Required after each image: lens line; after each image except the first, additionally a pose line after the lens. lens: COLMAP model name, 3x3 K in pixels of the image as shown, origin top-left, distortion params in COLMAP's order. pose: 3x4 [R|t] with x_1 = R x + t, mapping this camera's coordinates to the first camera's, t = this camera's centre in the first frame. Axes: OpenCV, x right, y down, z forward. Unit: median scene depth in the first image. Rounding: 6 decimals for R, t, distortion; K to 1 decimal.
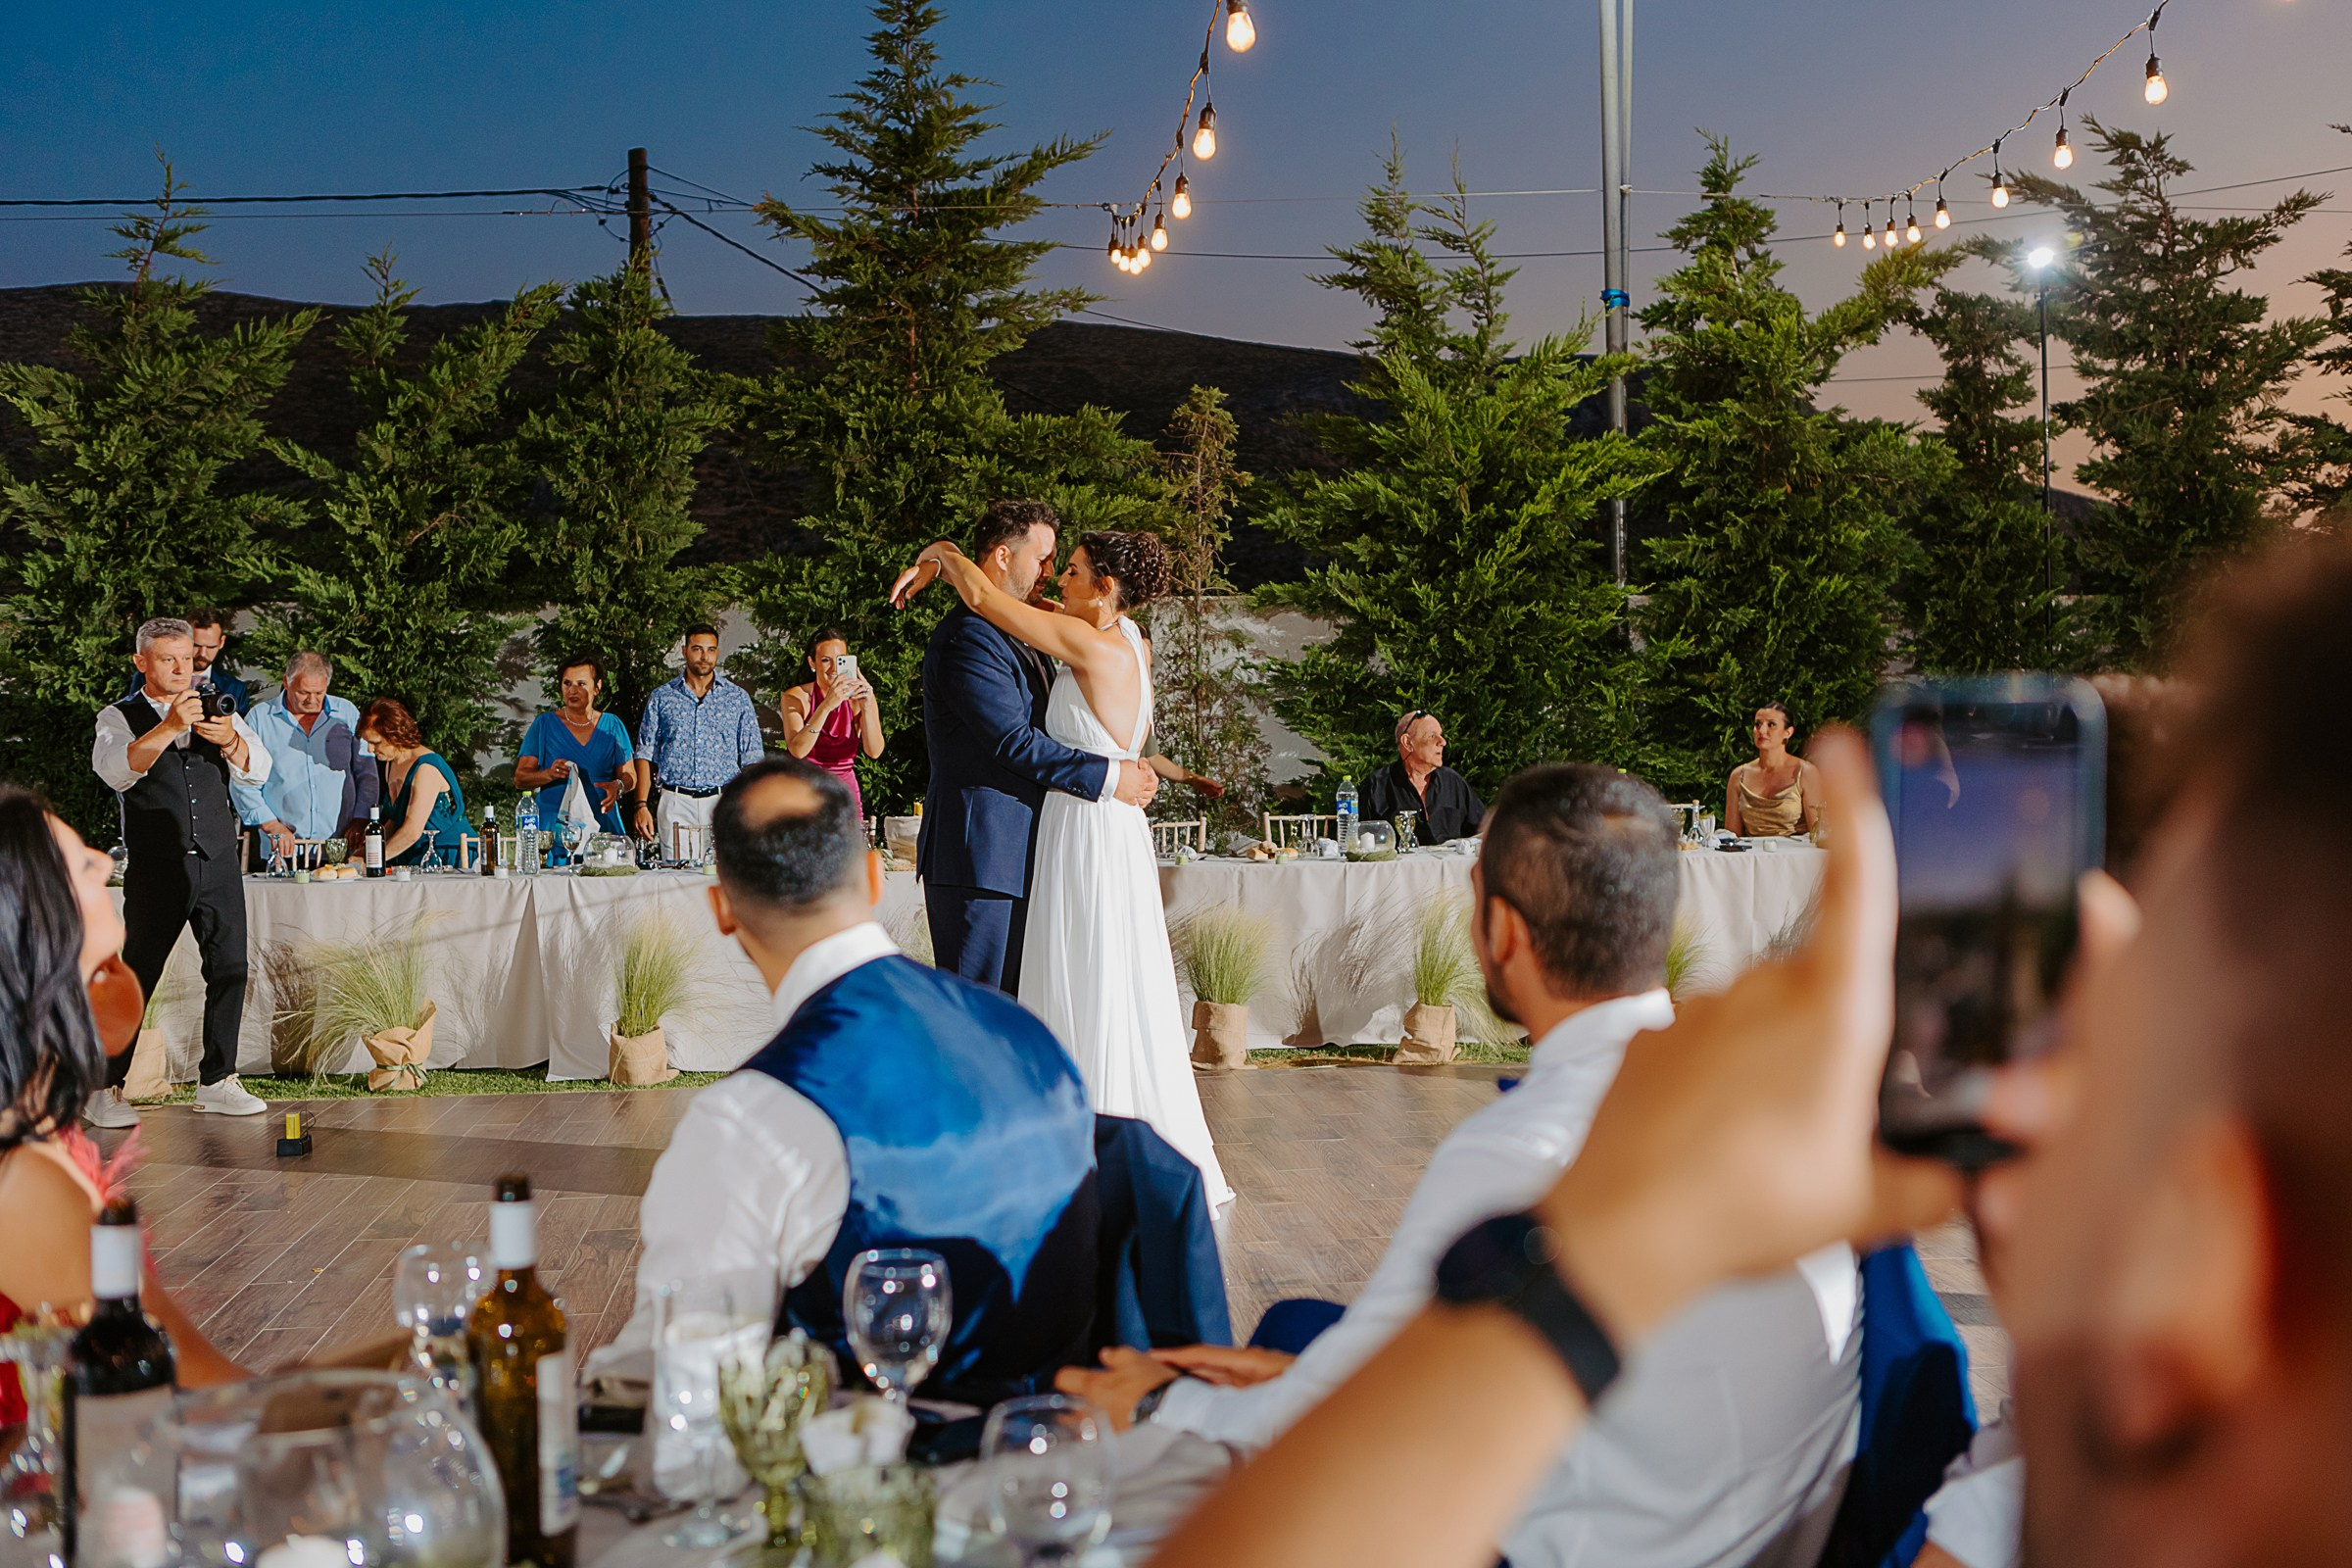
lens RADIAL K [[2468.8, 0, 1133.2], [0, 2468.8, 728.5], [0, 0, 1]] dist [0.060329, 0.000000]
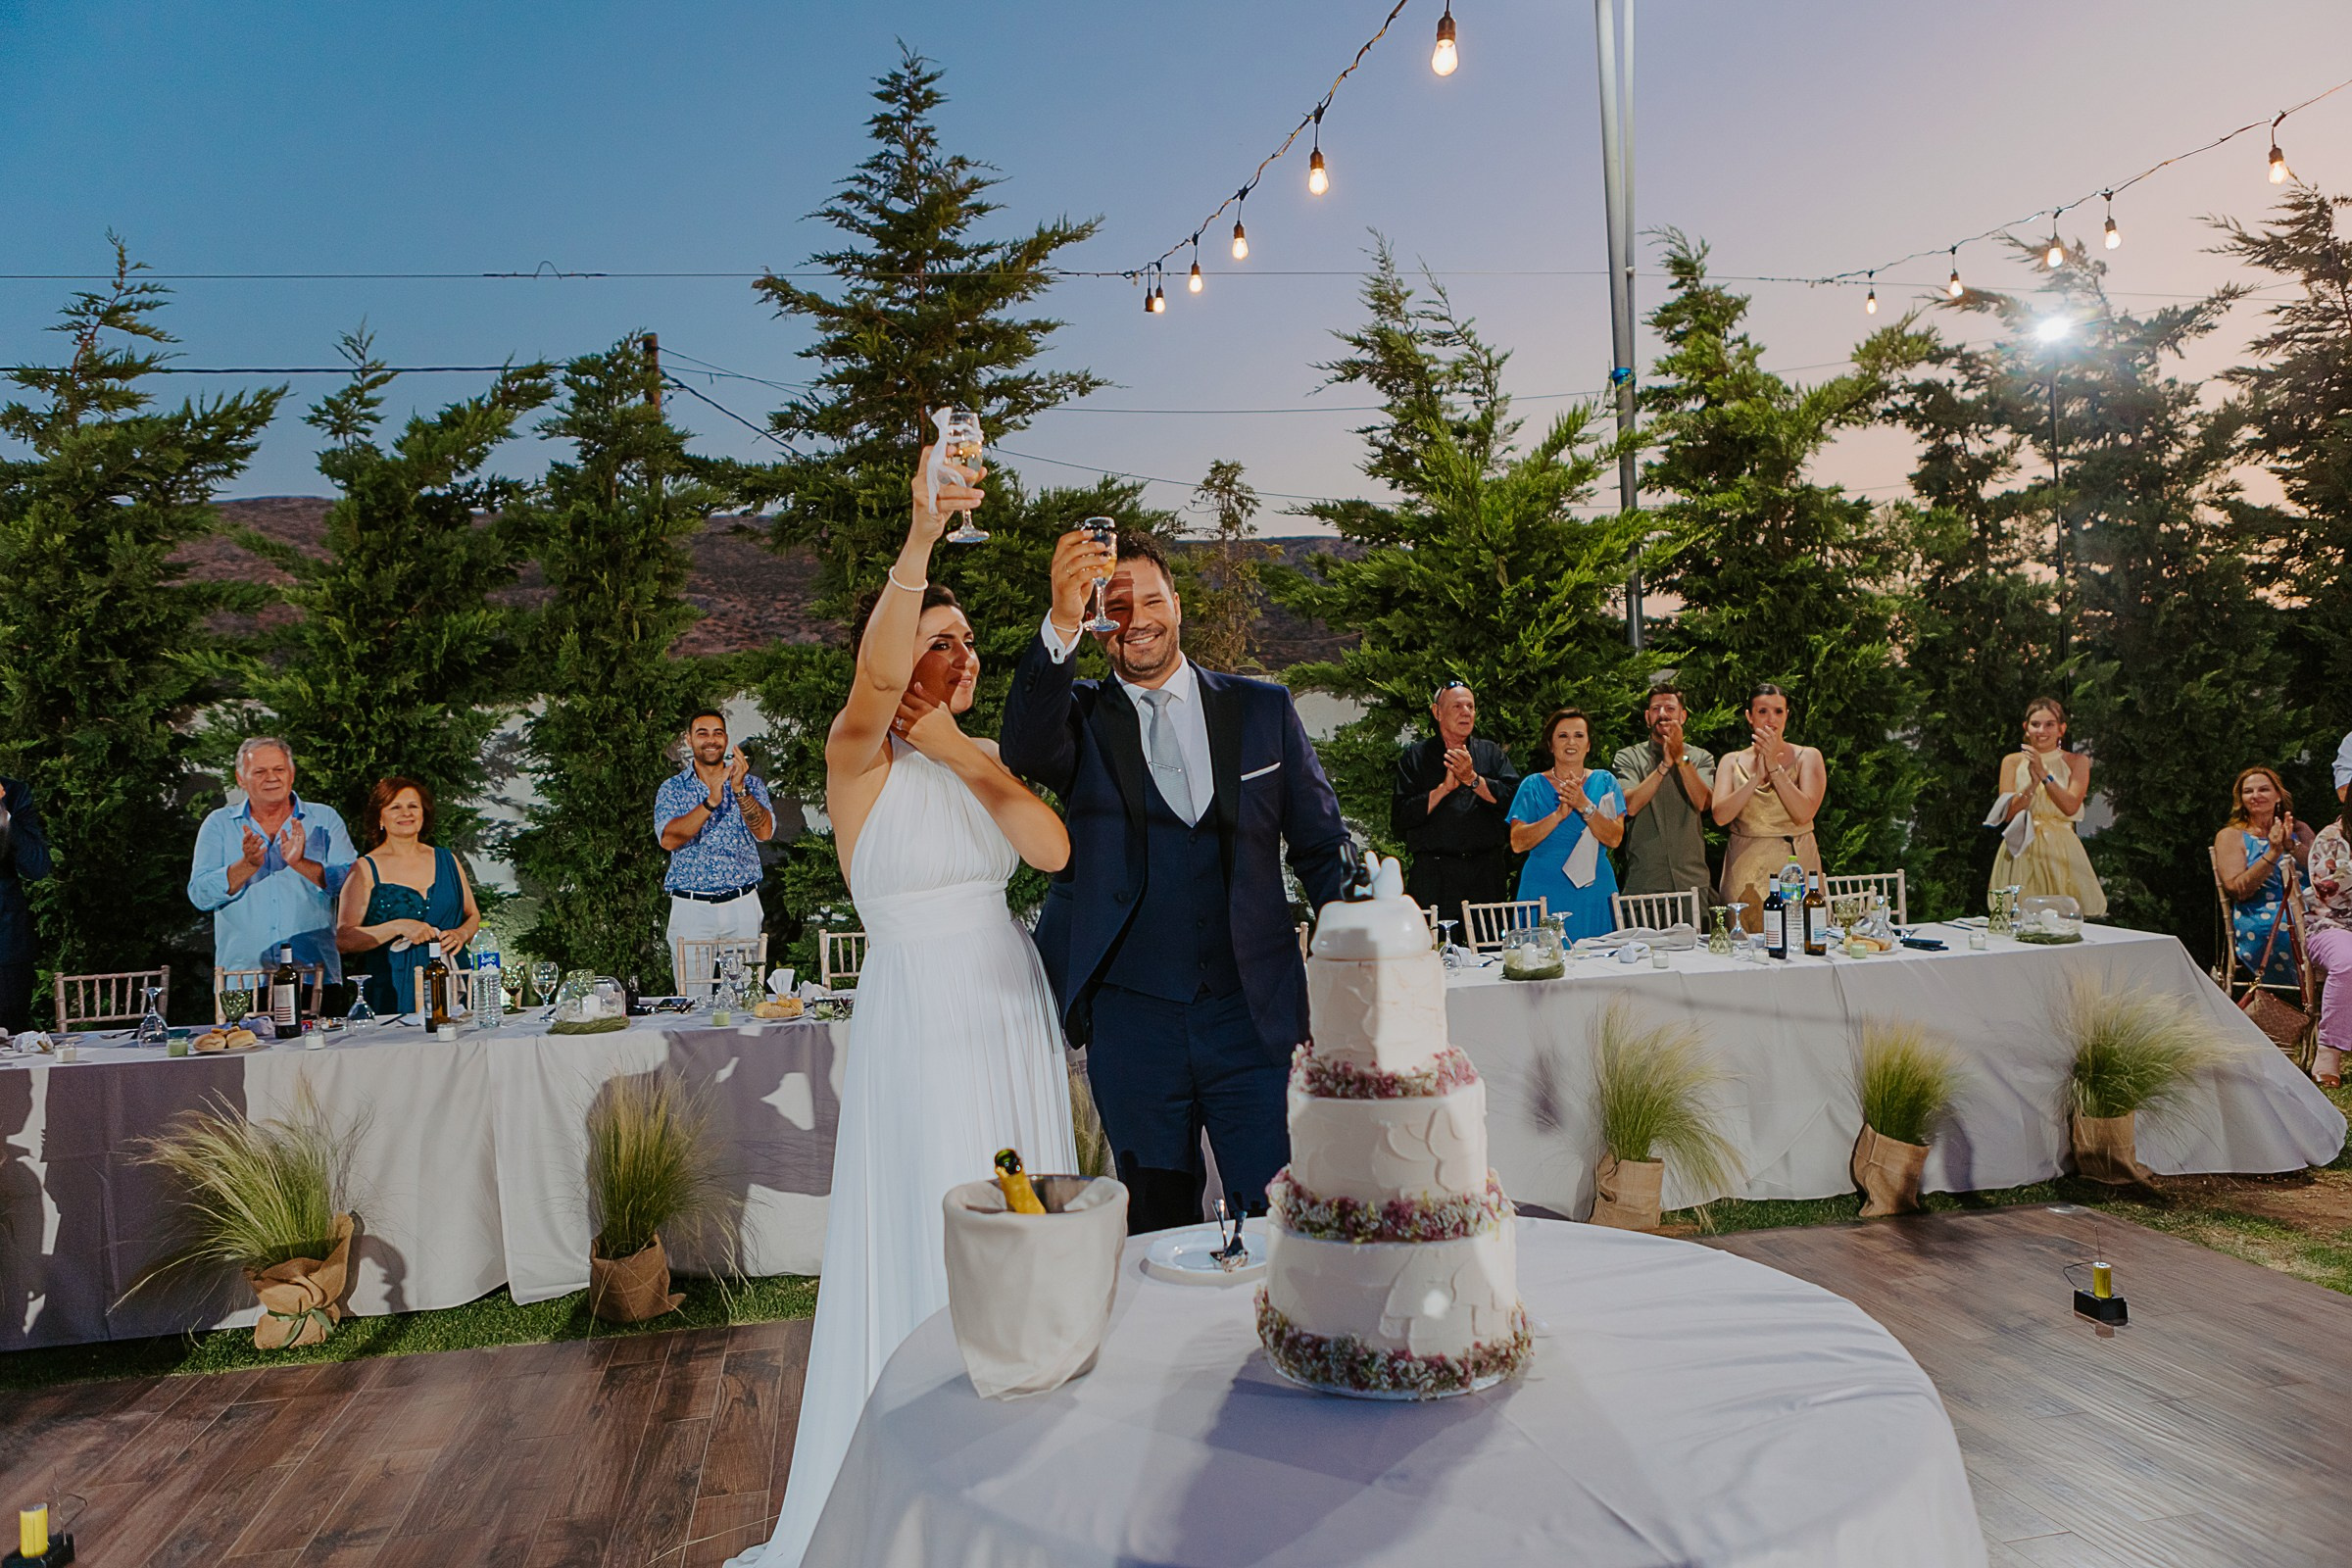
lens RADIAL K [[1603.4, 0, 1166.3], [0, 1603.4, 772.2], [0, 0, 1]] dist [-0.015180, 0.018715]
pose [[0.994214, -0.021445, 0.105256, -0.063997], [0.022408, 0.999717, -0.007974, -0.011103], [-0.105055, 0.010287, 0.994413, 0.371306]]
